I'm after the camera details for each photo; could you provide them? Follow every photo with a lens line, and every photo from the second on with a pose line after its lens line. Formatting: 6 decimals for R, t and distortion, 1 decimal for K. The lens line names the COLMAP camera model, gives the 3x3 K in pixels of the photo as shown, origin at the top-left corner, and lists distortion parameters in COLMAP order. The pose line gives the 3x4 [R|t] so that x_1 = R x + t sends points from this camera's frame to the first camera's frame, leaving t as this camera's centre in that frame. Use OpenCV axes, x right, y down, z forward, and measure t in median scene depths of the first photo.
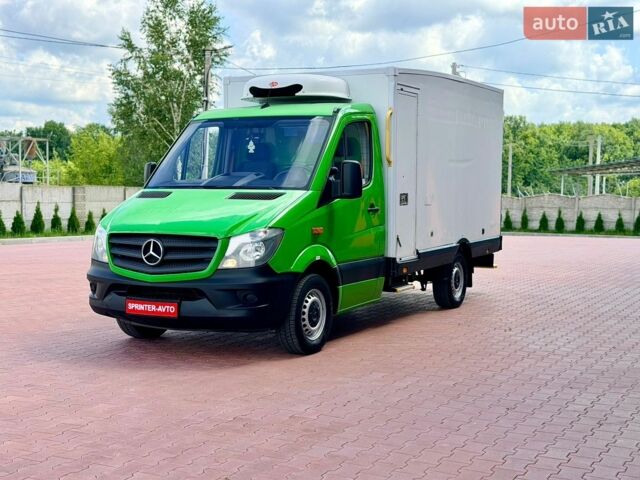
lens RADIAL K [[910.6, 0, 320.0], [0, 910.6, 240.0], [0, 0, 1]] dist [0.112623, -0.006941]
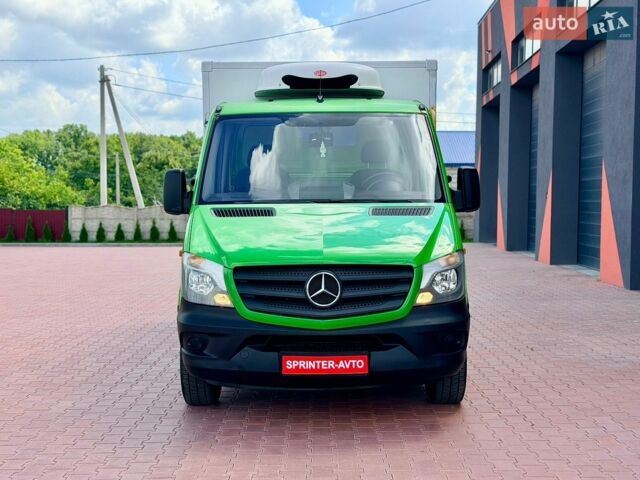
lens RADIAL K [[910.6, 0, 320.0], [0, 910.6, 240.0], [0, 0, 1]] dist [0.112623, -0.006941]
pose [[0.880120, -0.033386, 0.473576, -0.510281], [0.038552, 0.999256, -0.001202, -0.024660], [-0.473184, 0.019315, 0.880752, 0.332422]]
